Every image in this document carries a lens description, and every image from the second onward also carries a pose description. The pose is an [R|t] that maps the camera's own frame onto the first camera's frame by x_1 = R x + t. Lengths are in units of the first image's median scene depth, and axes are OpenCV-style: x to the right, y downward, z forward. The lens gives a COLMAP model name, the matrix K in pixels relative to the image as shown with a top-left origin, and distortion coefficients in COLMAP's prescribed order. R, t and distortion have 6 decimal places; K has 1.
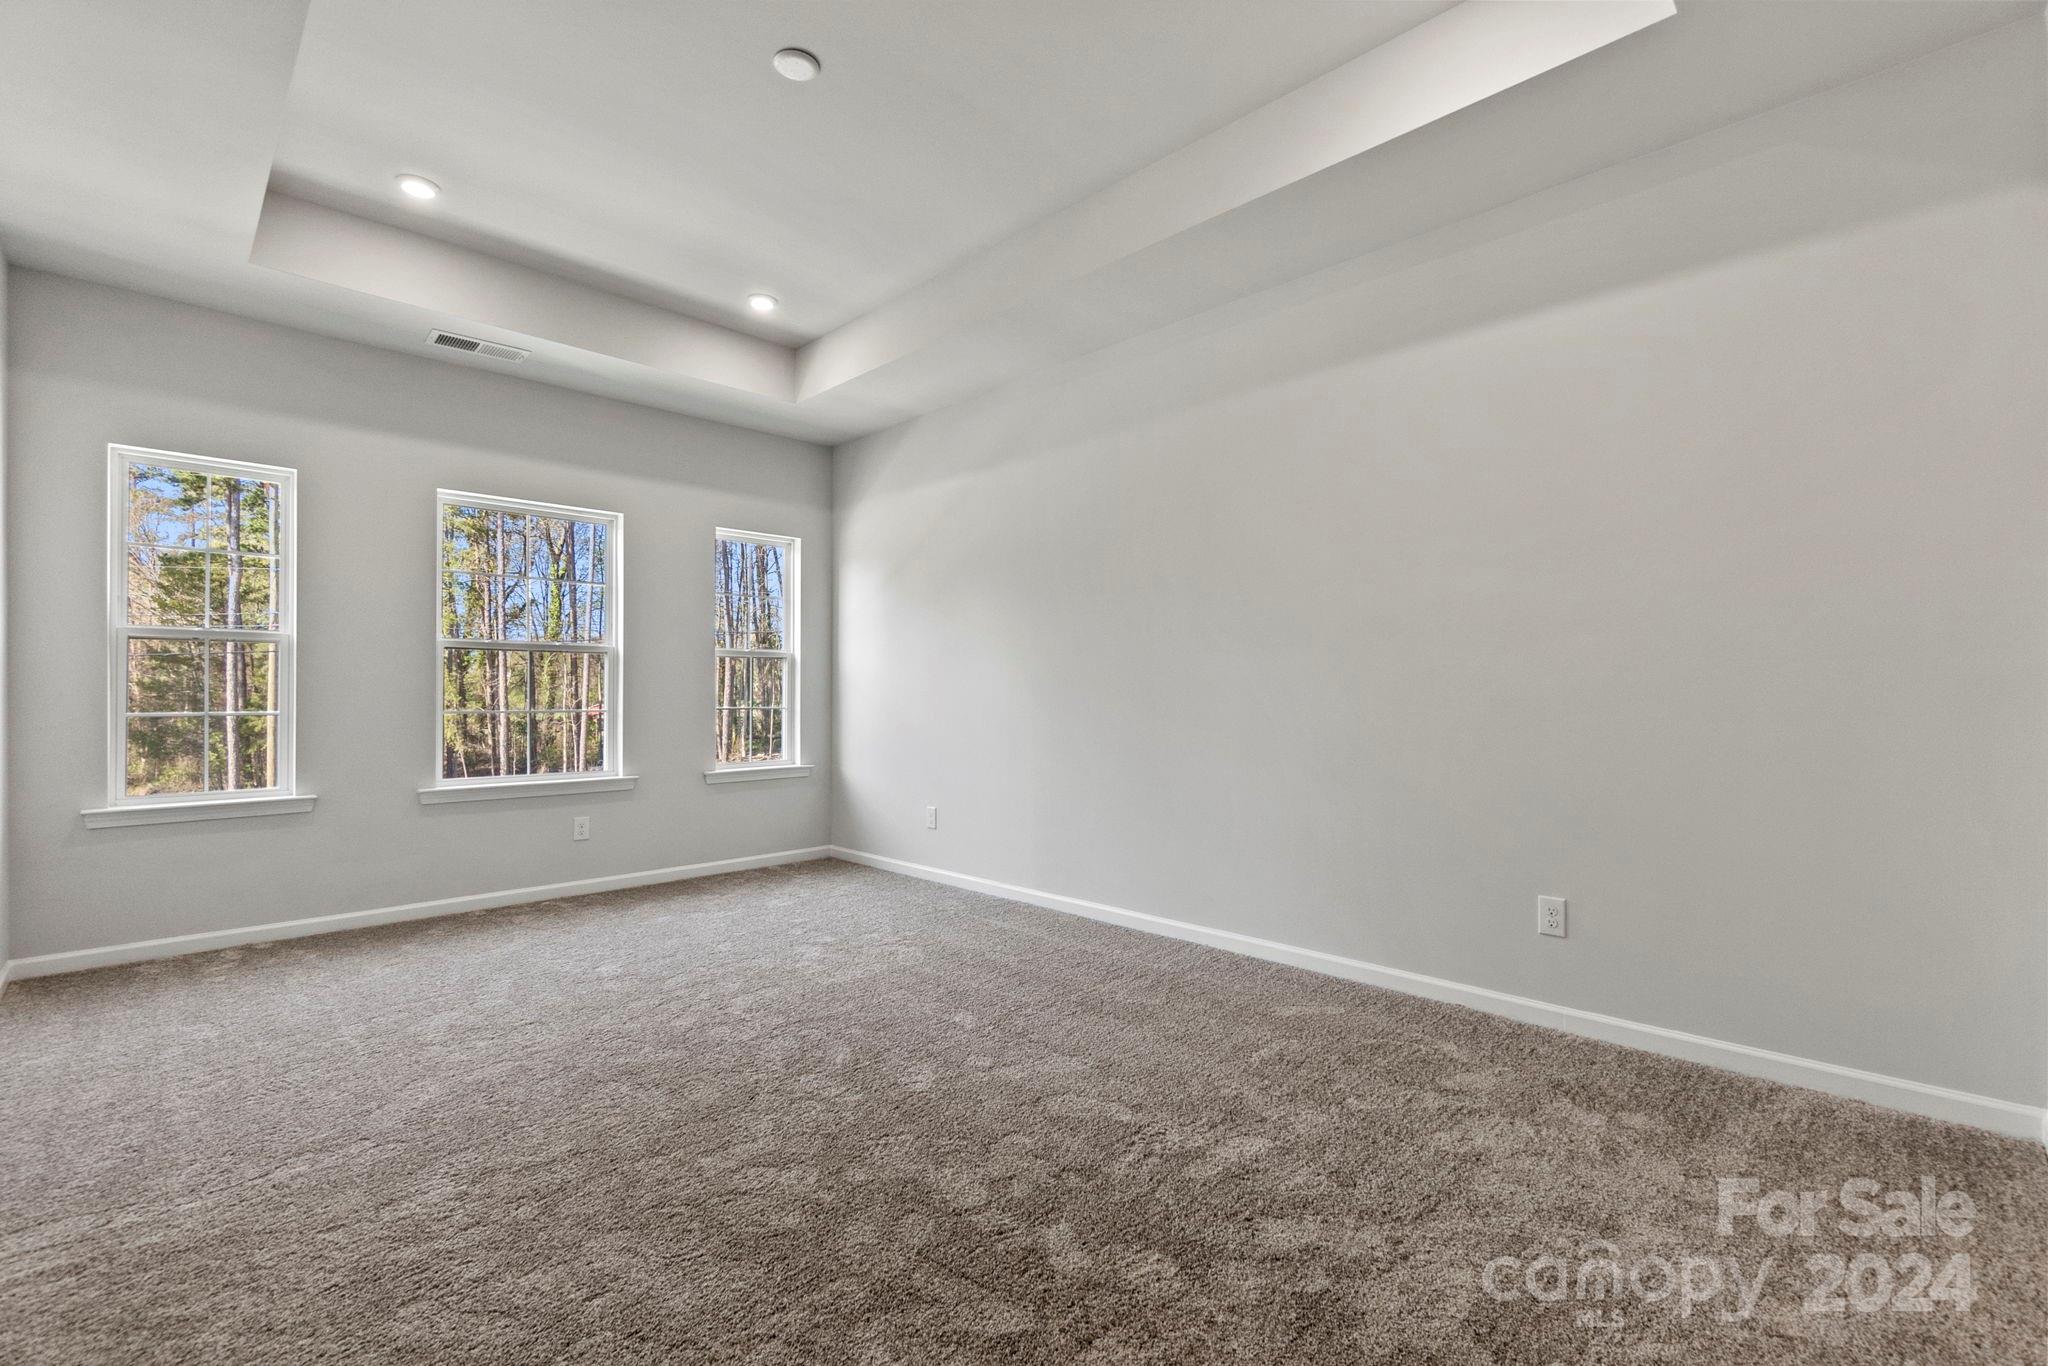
lens RADIAL K [[881.6, 0, 1031.8], [0, 881.6, 681.4], [0, 0, 1]] dist [-0.001714, -0.000129]
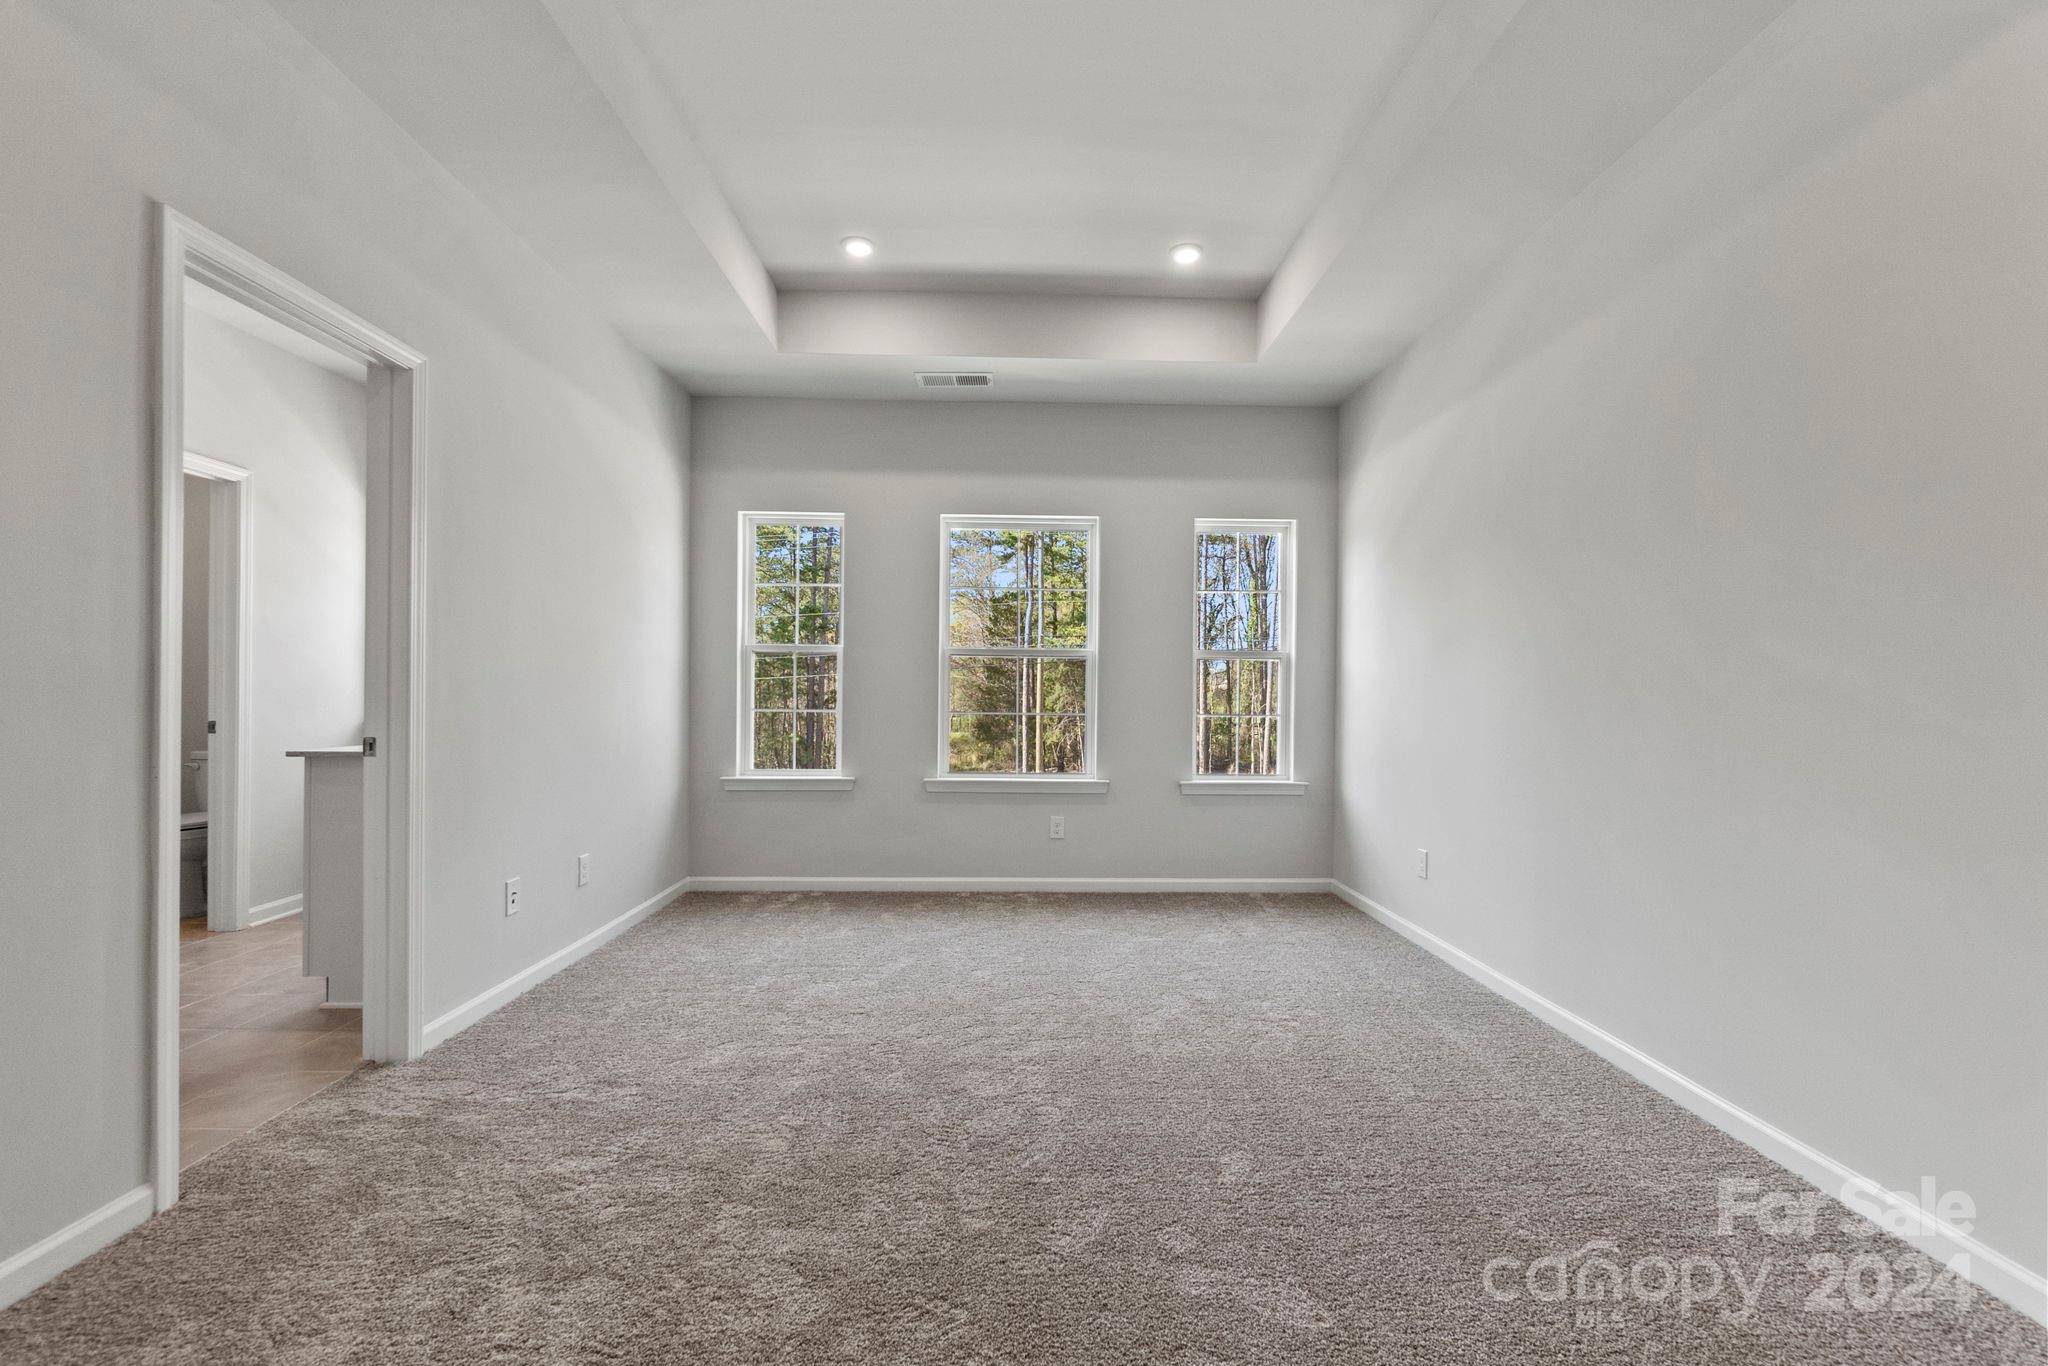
lens RADIAL K [[881.5, 0, 1047.0], [0, 881.5, 691.5], [0, 0, 1]] dist [-0.000503, 0.001165]
pose [[0.729709, 0.003159, -0.683751, 0.189568], [-0.000275, 0.999991, 0.004327, 0.003654], [0.683758, -0.002970, 0.729703, 0.251133]]
